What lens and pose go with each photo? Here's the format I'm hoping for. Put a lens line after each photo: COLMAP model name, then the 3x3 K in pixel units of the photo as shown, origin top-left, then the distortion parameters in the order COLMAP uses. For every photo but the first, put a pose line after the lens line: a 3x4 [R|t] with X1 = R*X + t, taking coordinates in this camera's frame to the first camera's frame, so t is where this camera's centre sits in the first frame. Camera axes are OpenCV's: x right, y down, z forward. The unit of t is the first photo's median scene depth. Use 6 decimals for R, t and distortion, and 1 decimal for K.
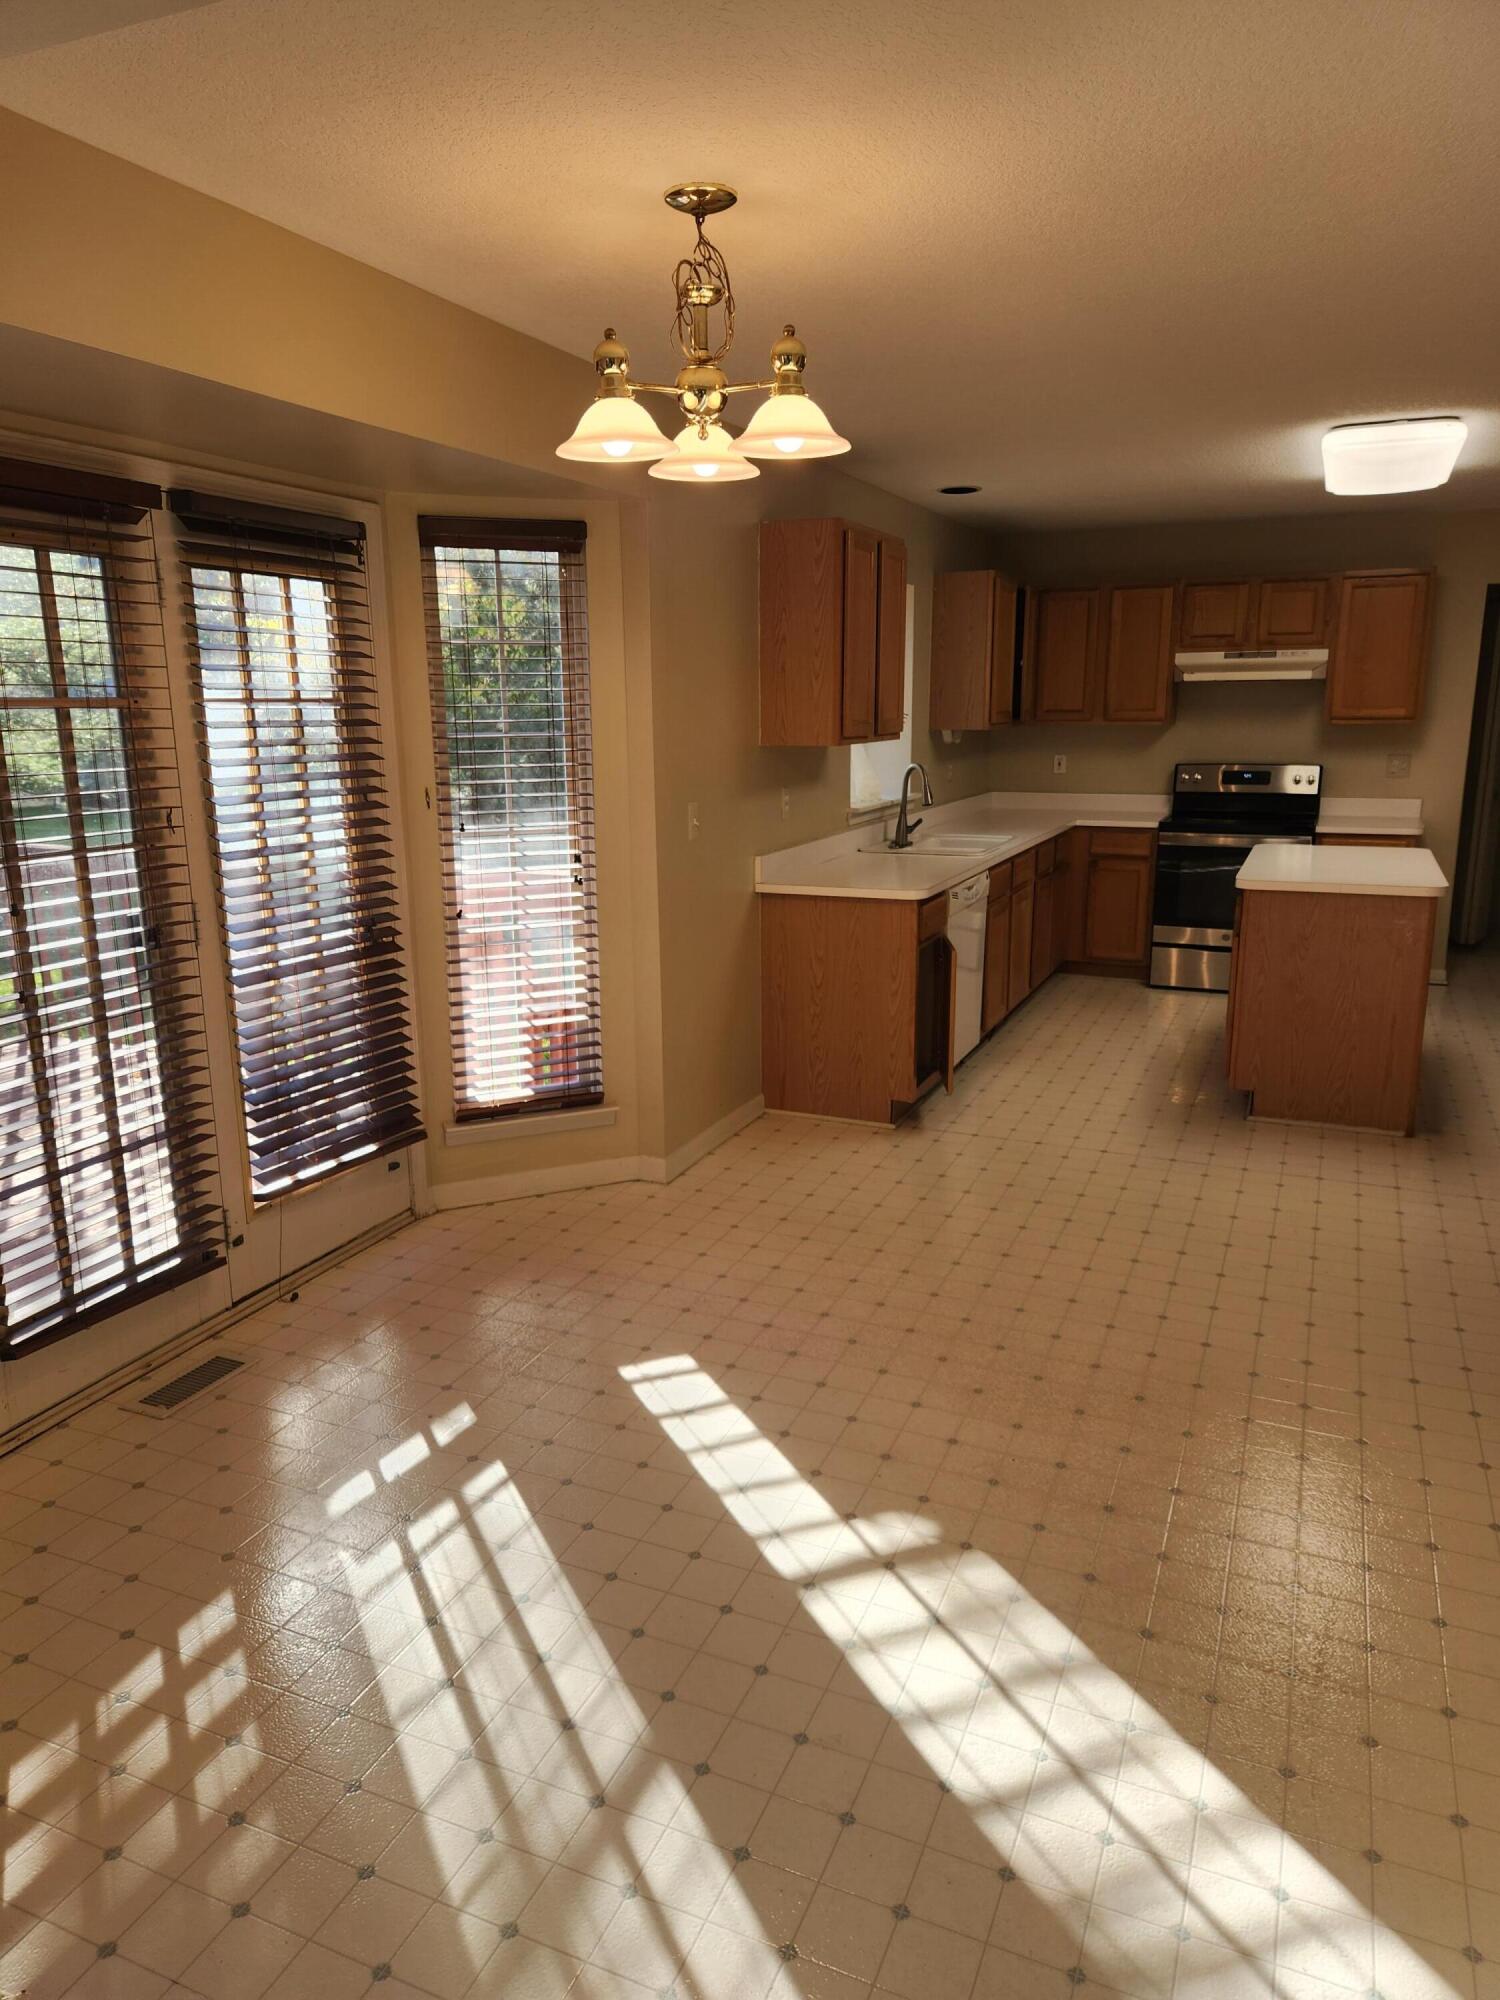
lens RADIAL K [[1347.3, 0, 741.7], [0, 1347.3, 1027.0], [0, 0, 1]] dist [0.007925, -0.000651]
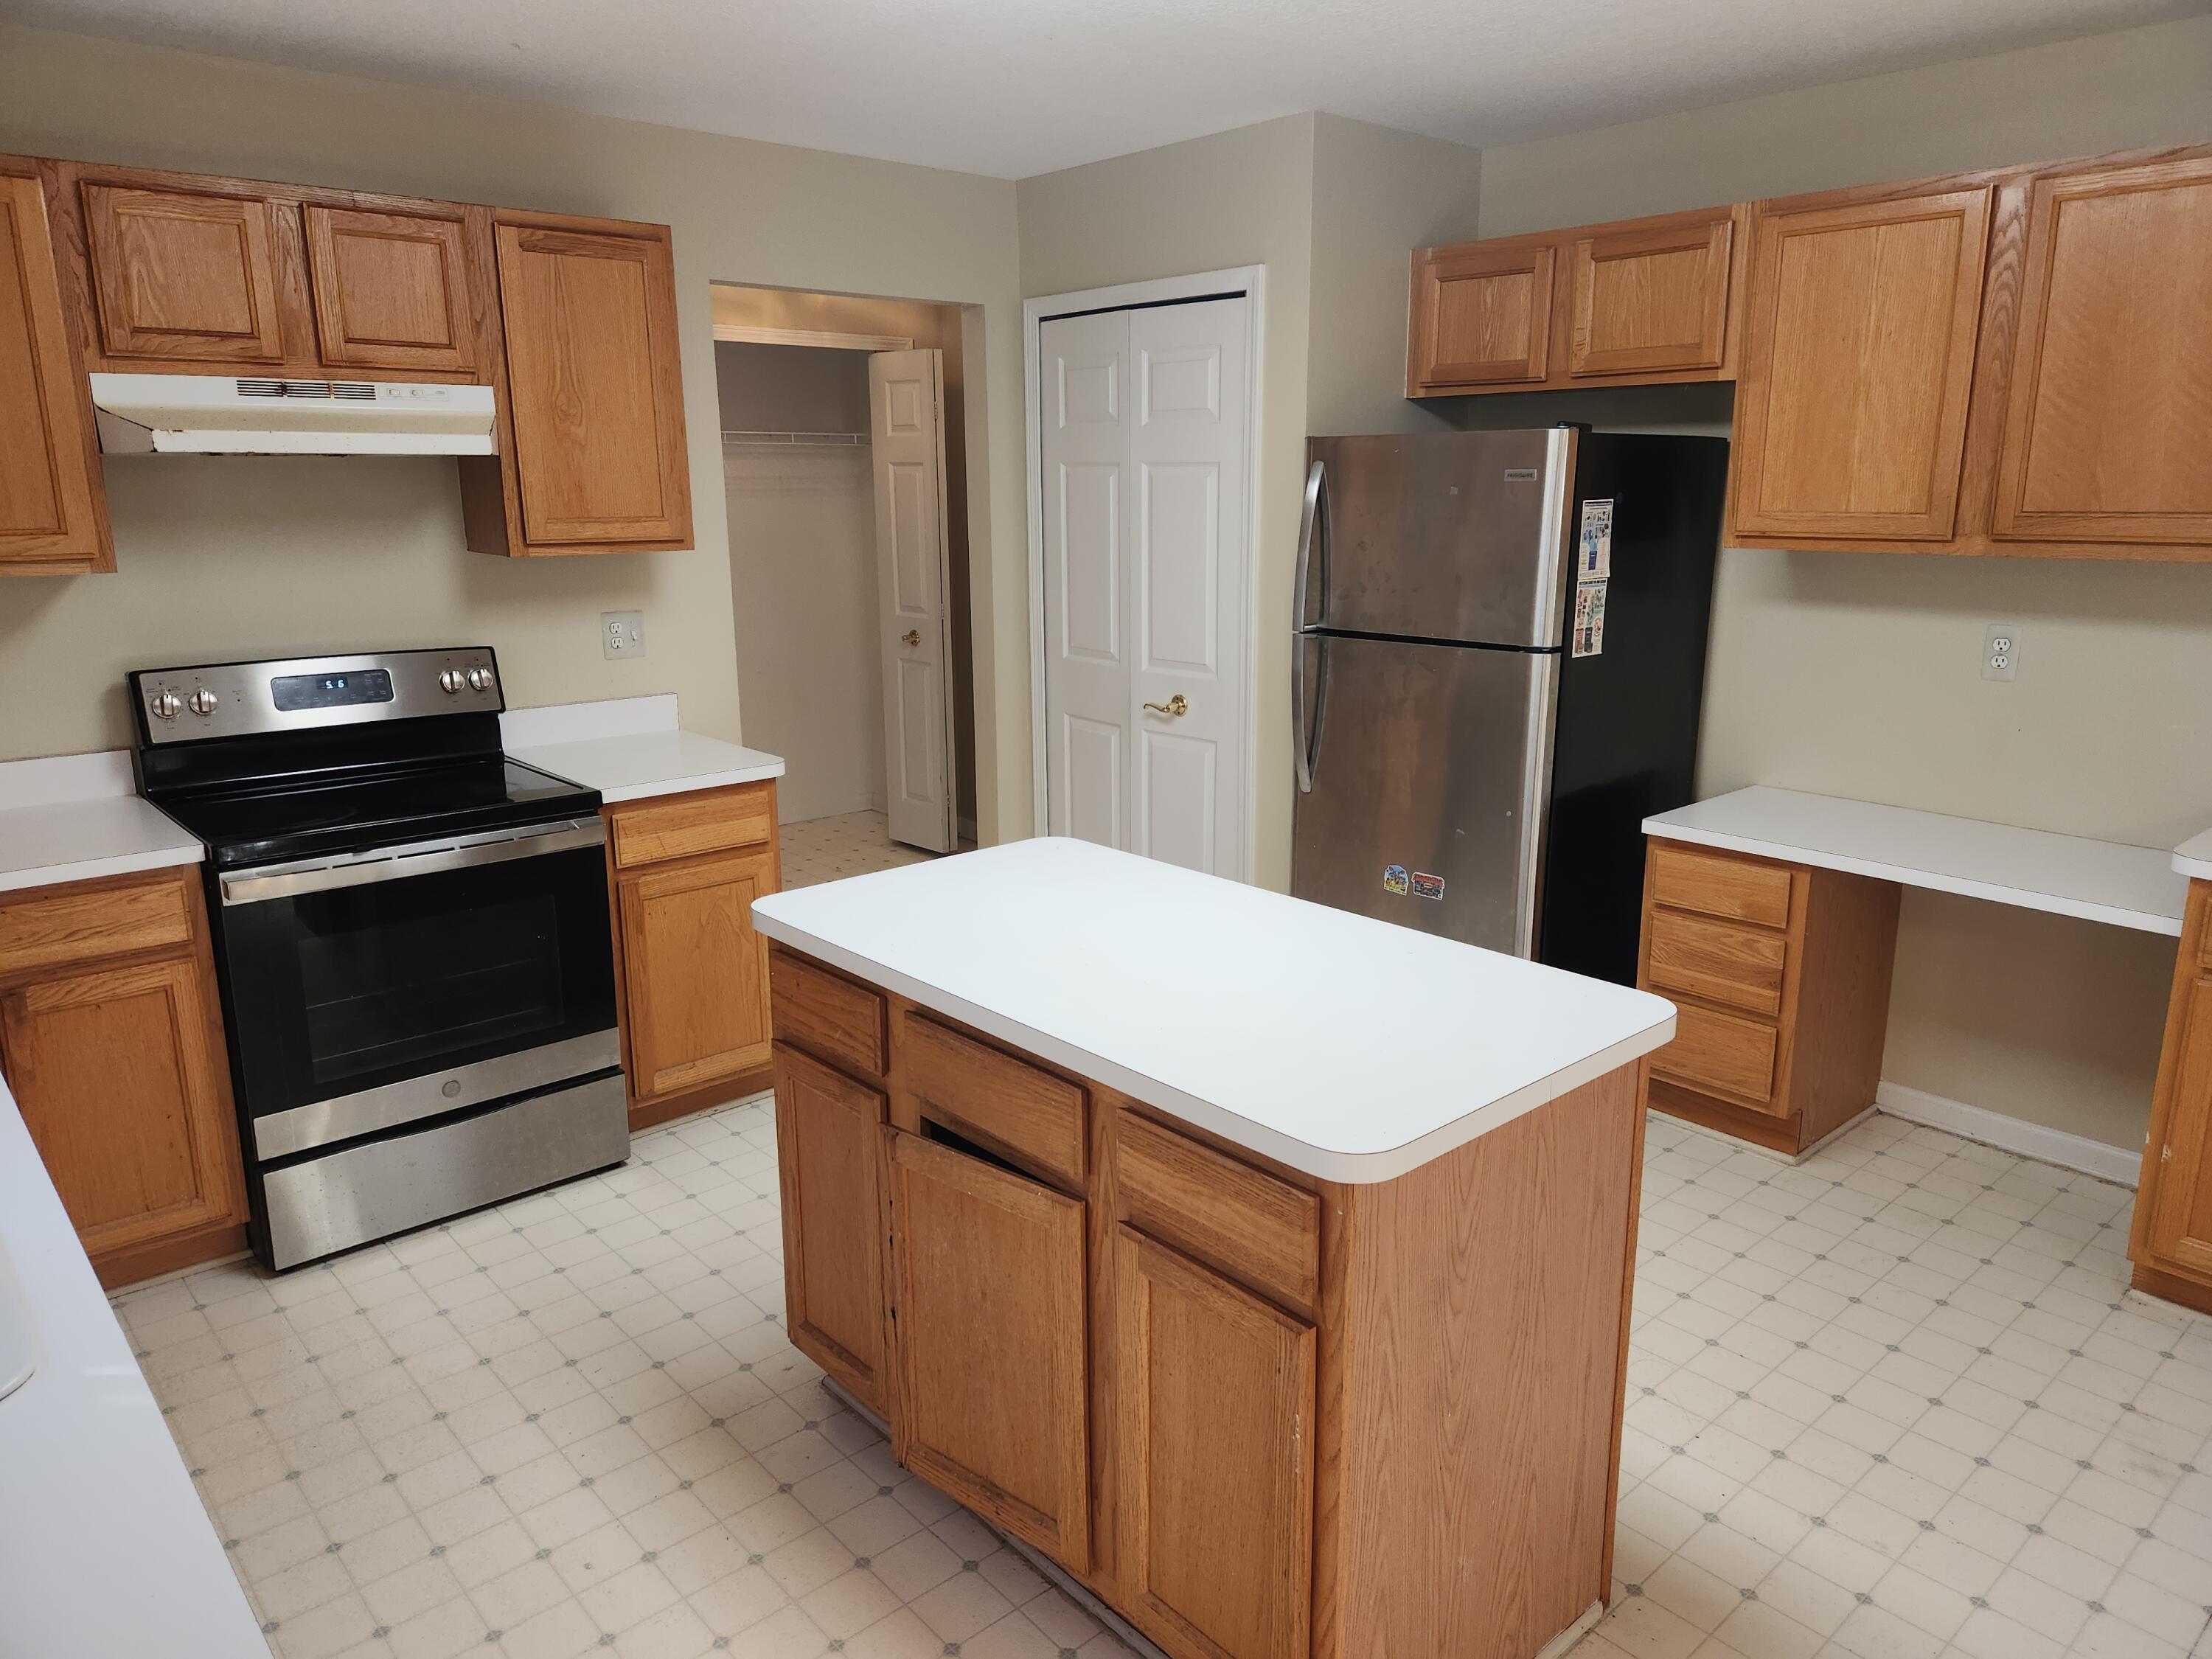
lens RADIAL K [[1461.4, 0, 1106.0], [0, 1461.4, 829.5], [0, 0, 1]] dist [0.059284, -0.051927]
pose [[0.417796, -0.204817, 0.885153, 0.108489], [0.214744, 0.968915, 0.122839, -0.265667], [-0.882797, 0.138760, 0.448792, 1.062261]]
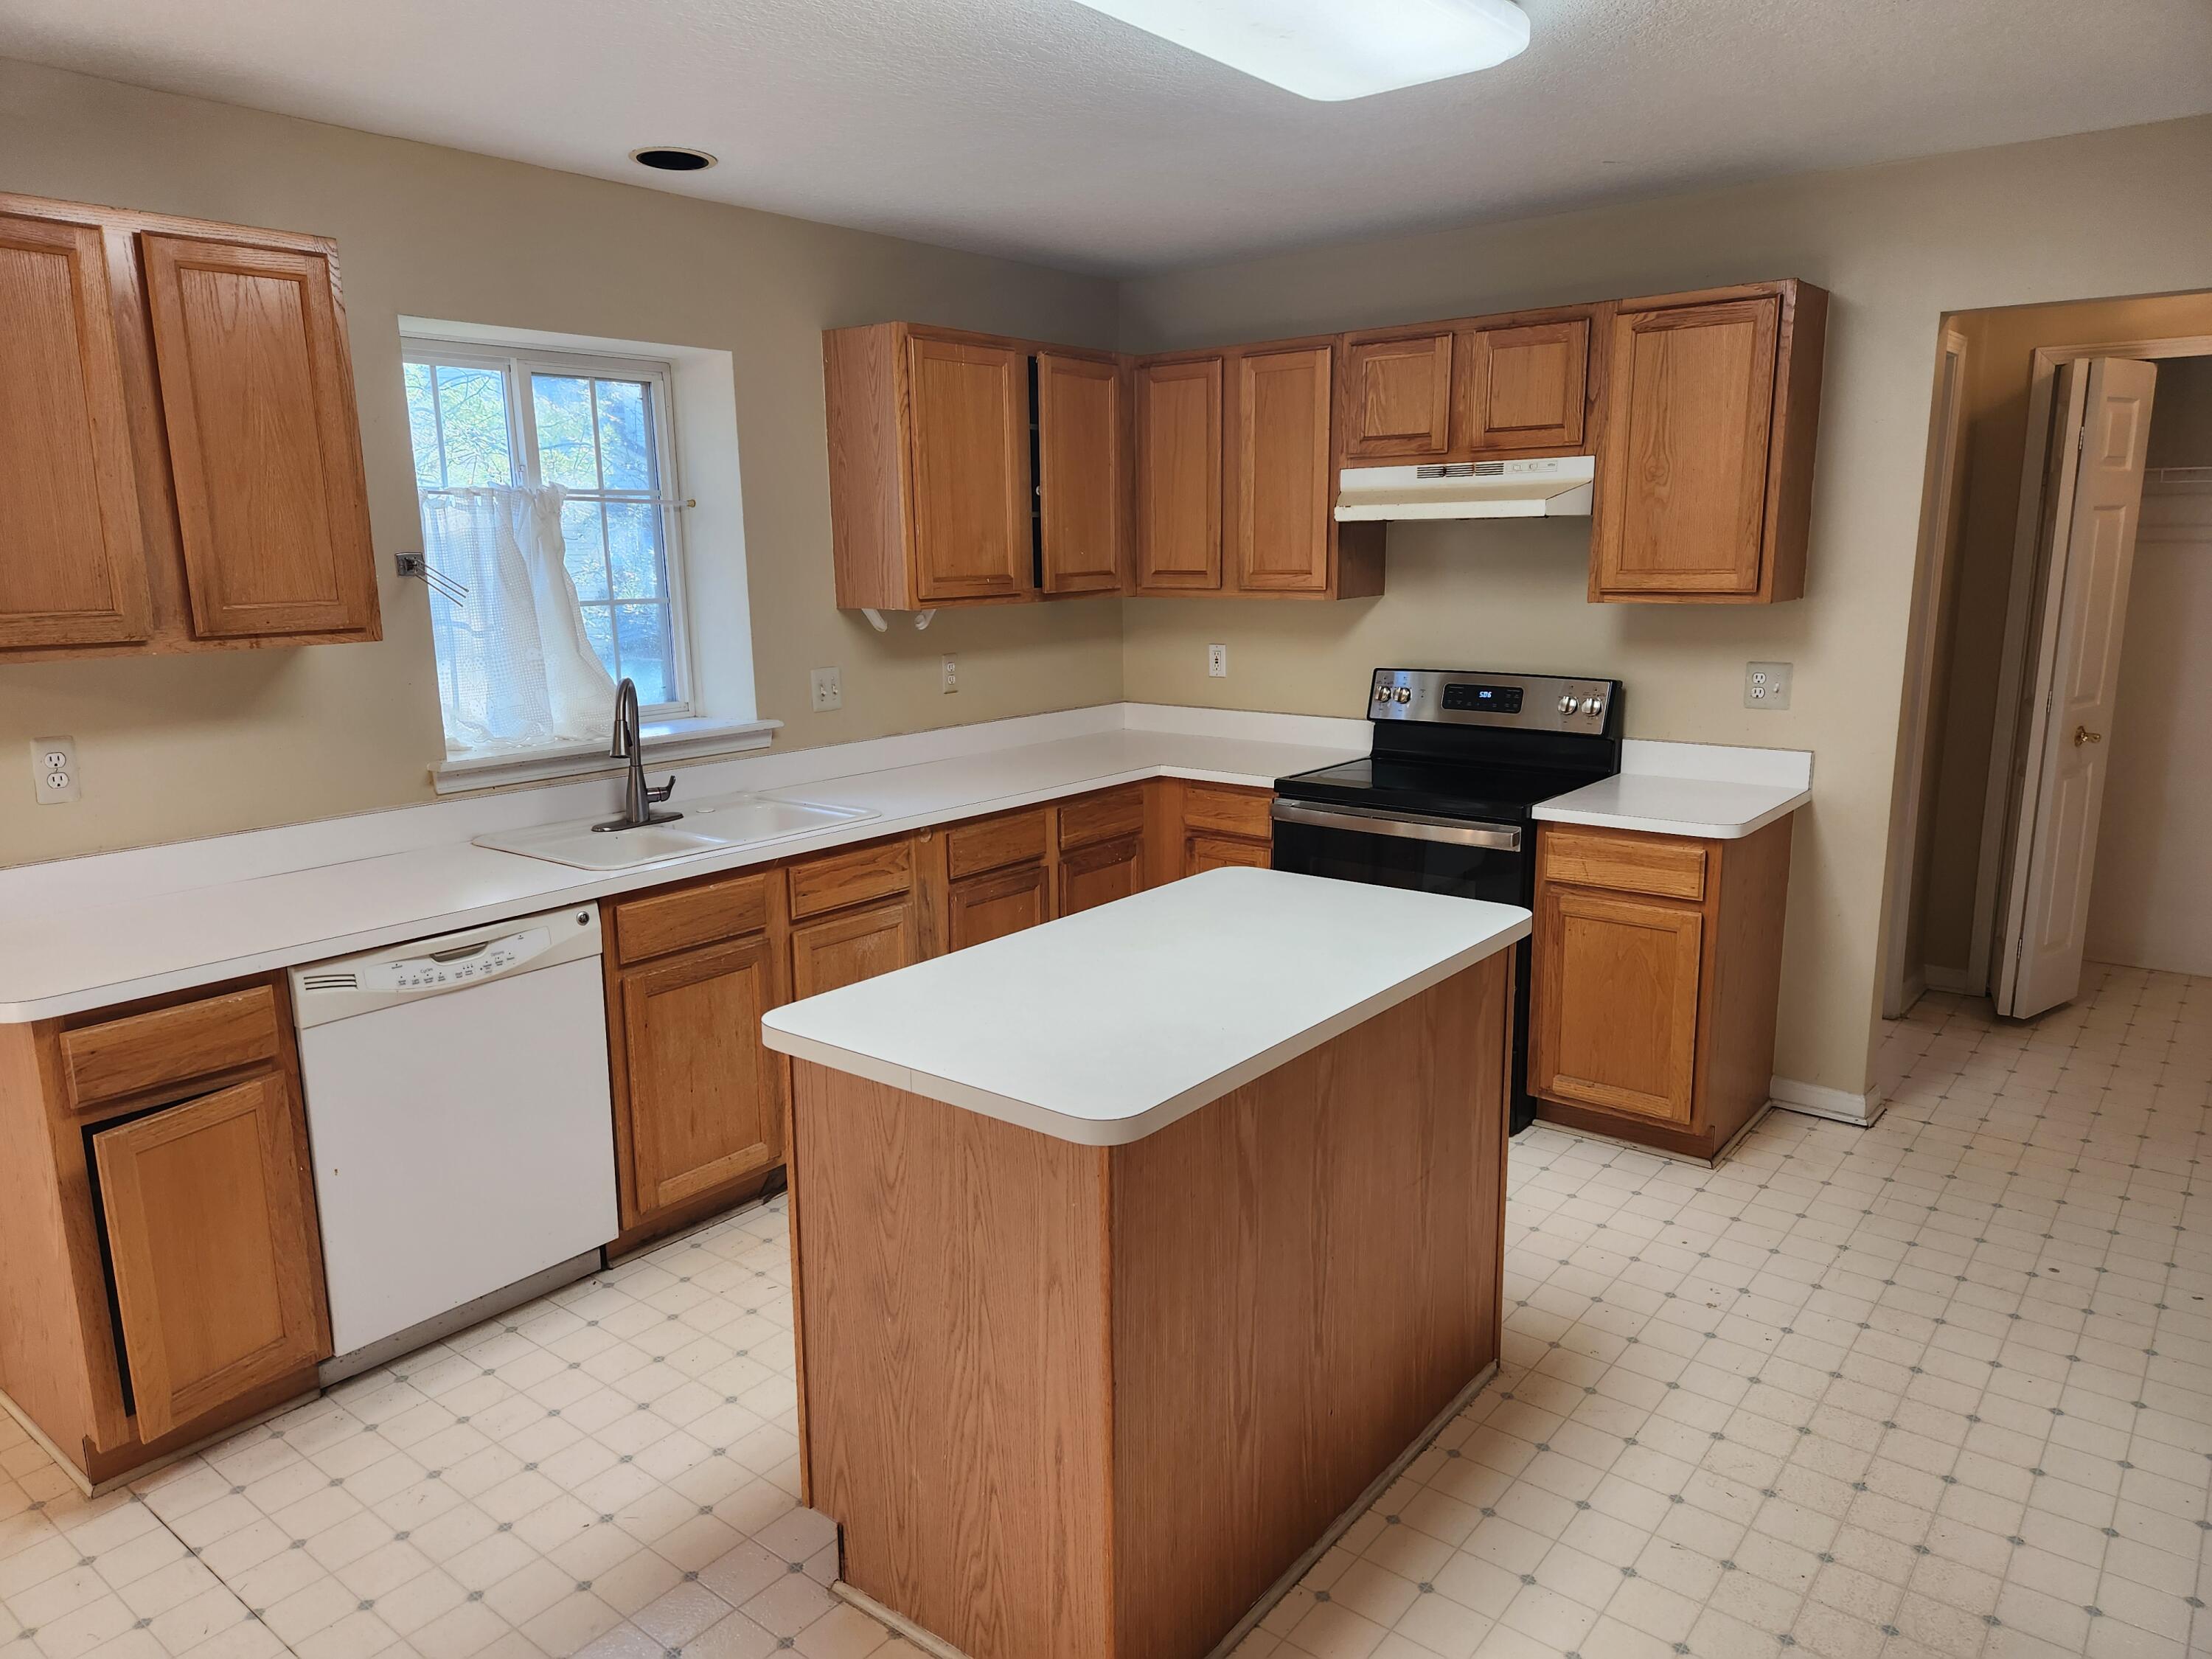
lens RADIAL K [[1482.5, 0, 1113.7], [0, 1482.5, 846.5], [0, 0, 1]] dist [0.056687, -0.000834]
pose [[0.967107, 0.051588, -0.249082, 0.687743], [-0.058991, 0.998008, -0.022344, -0.186117], [0.247434, 0.036303, 0.968225, 0.699975]]
